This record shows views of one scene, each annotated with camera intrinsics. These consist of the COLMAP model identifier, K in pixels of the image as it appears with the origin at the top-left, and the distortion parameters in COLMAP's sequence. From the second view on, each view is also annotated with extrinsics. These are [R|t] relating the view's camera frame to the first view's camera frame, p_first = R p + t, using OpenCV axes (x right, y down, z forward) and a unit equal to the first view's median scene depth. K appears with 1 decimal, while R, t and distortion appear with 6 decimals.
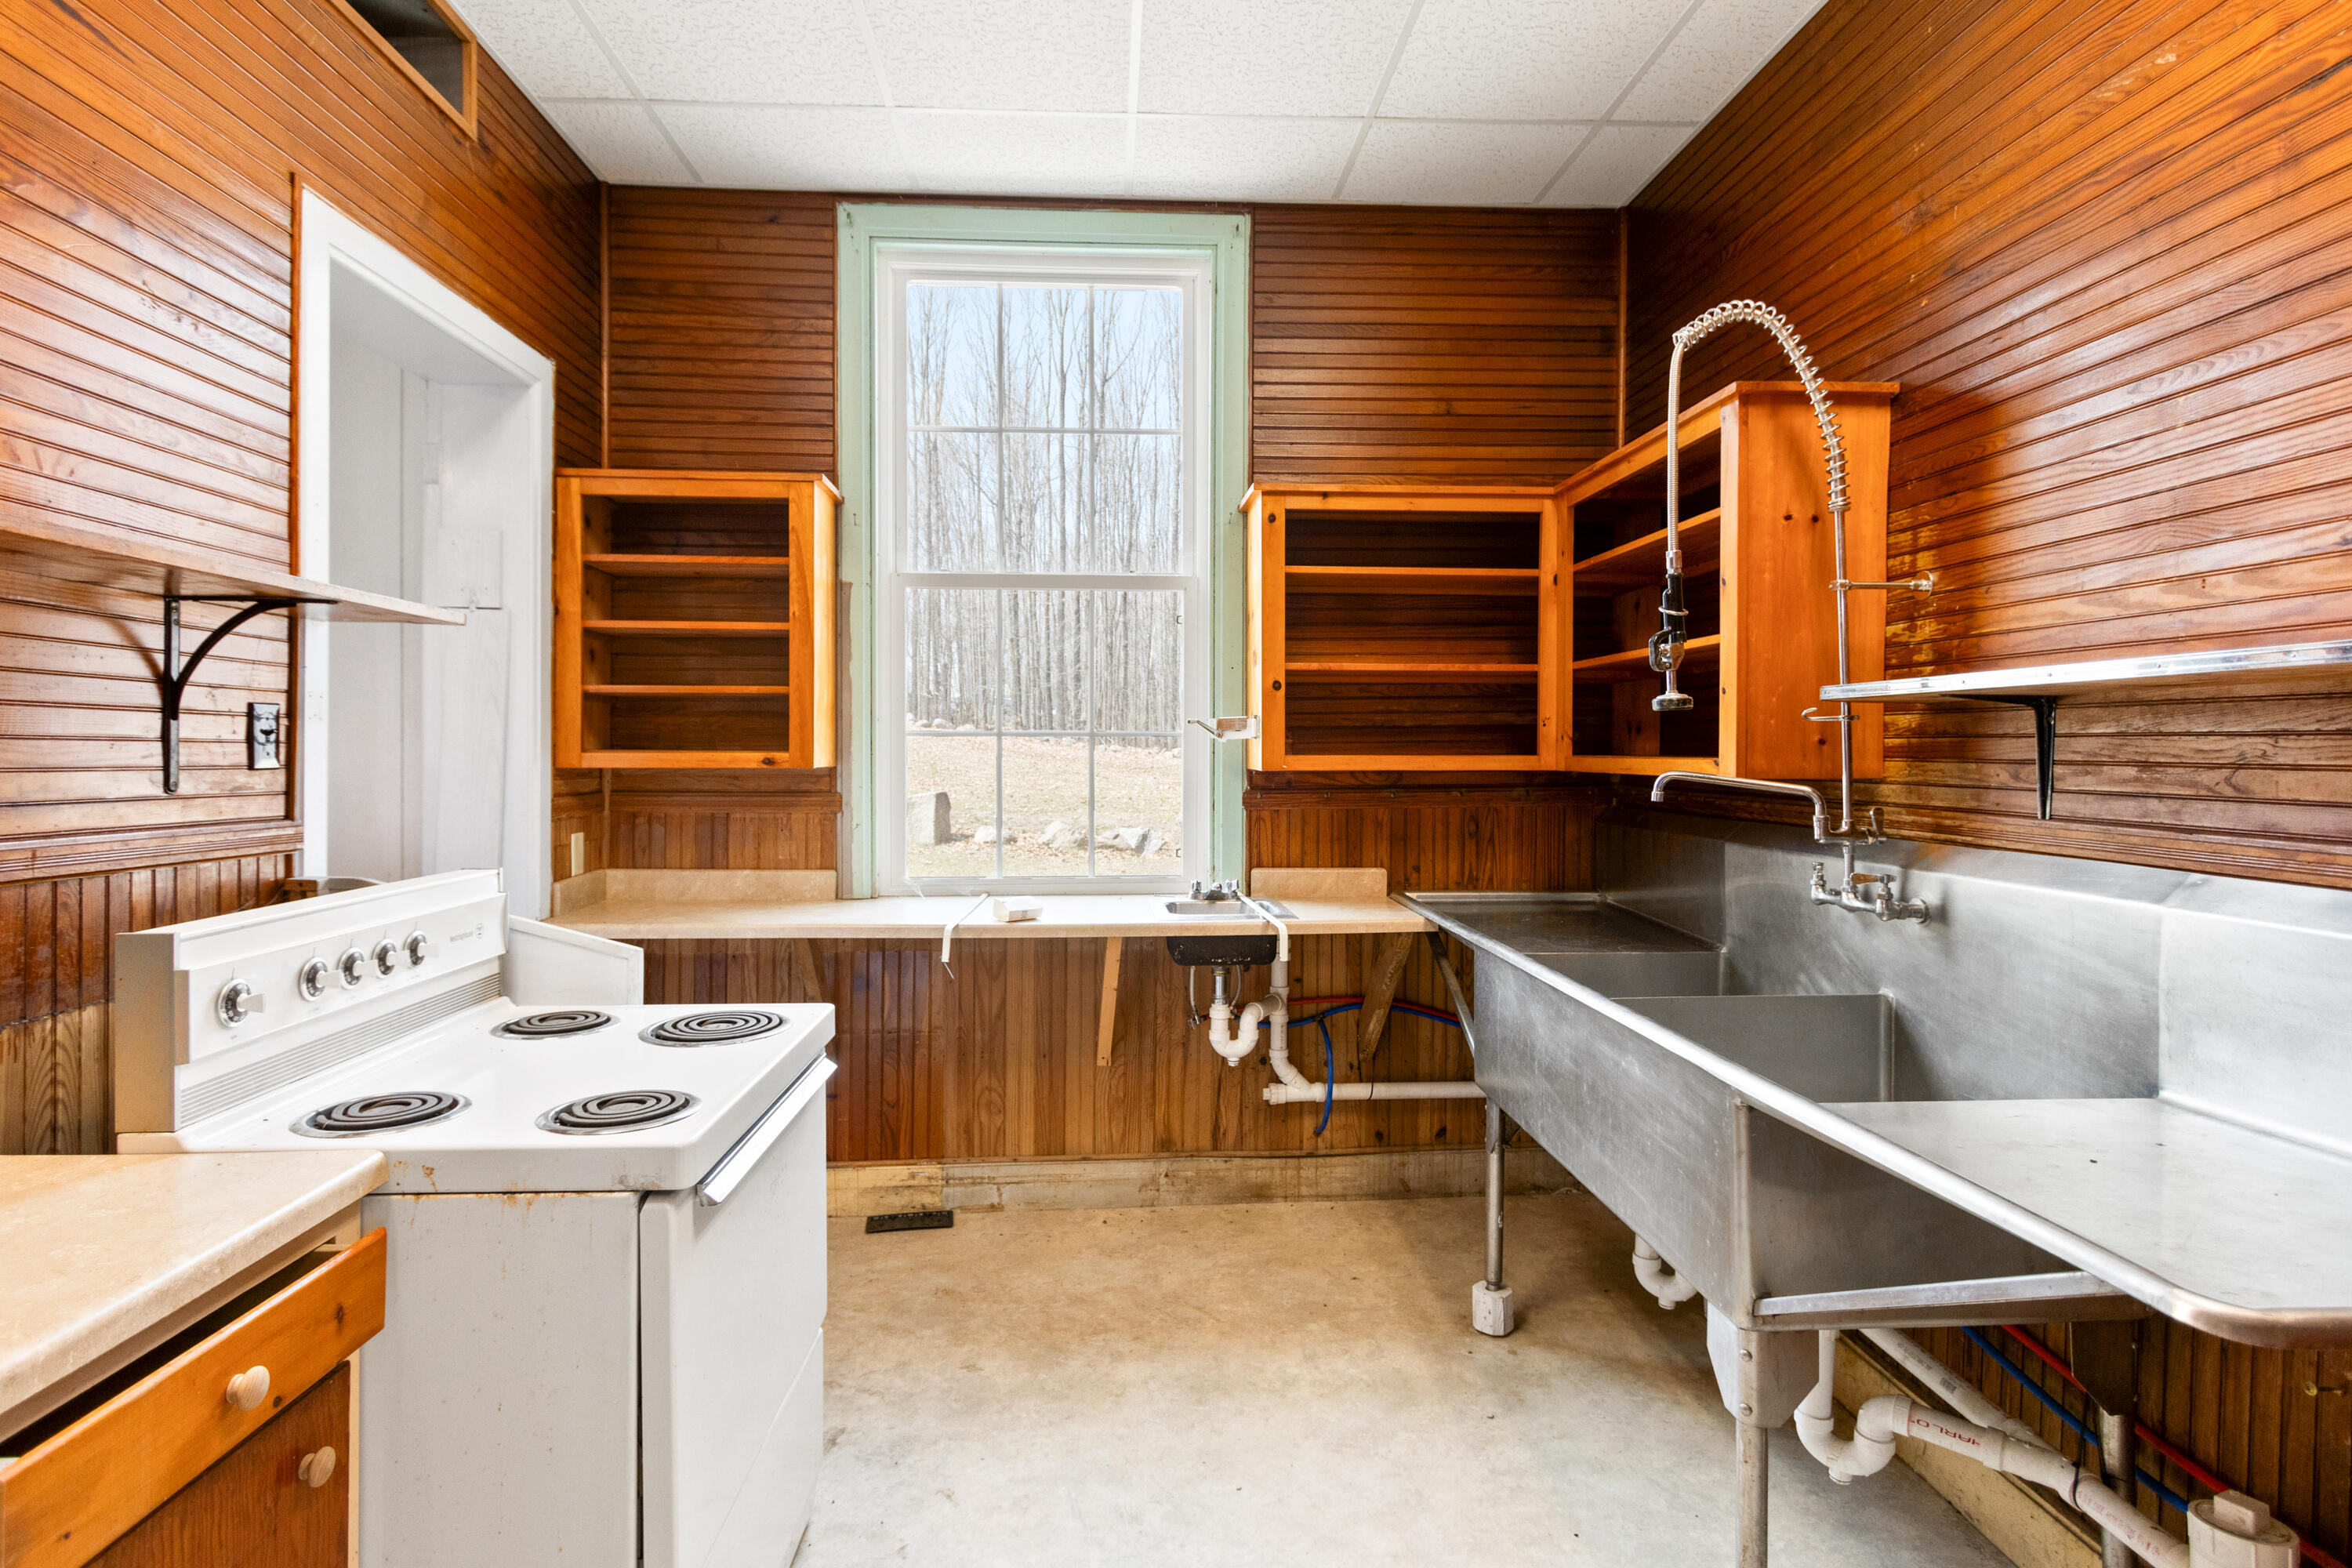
lens RADIAL K [[1212.1, 0, 1177.8], [0, 1212.1, 759.6], [0, 0, 1]] dist [0.002746, -0.002202]
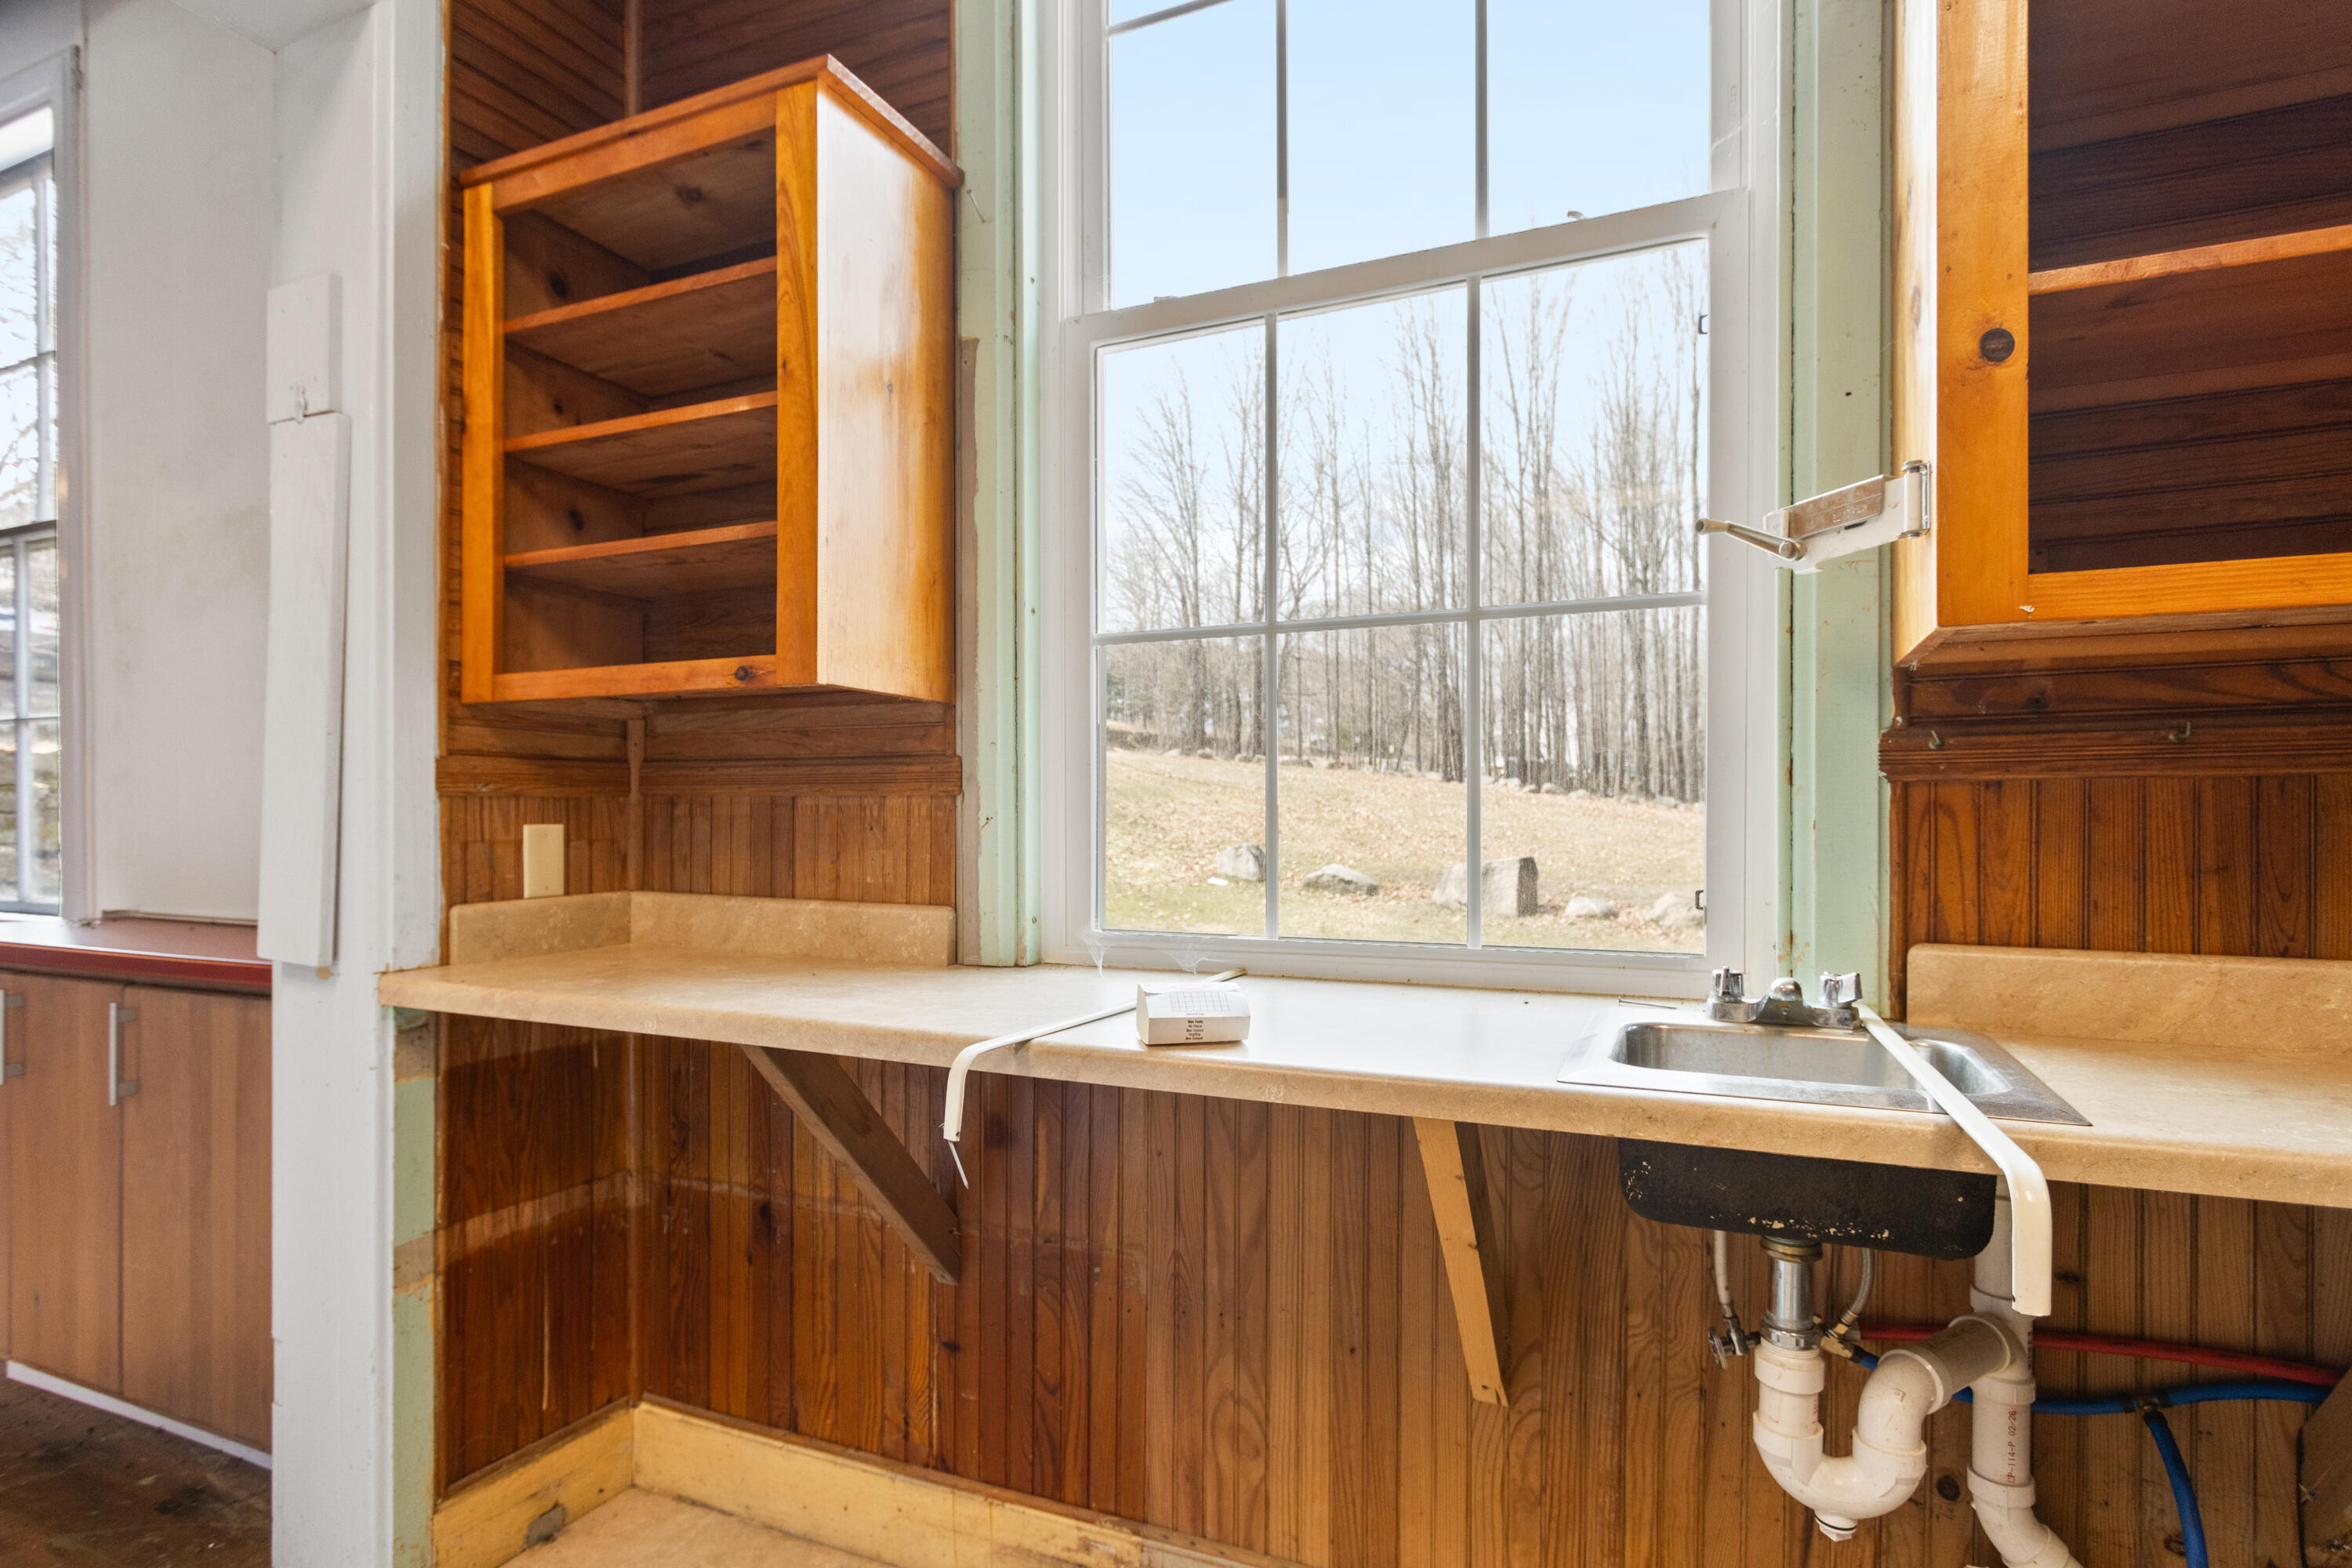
lens RADIAL K [[1212.1, 0, 1165.3], [0, 1212.1, 828.4], [0, 0, 1]] dist [0.002746, -0.002202]
pose [[0.870657, 0.000940, -0.491890, 0.047188], [-0.003366, 0.999986, -0.004046, 0.059565], [0.491880, 0.005178, 0.870648, 0.598021]]
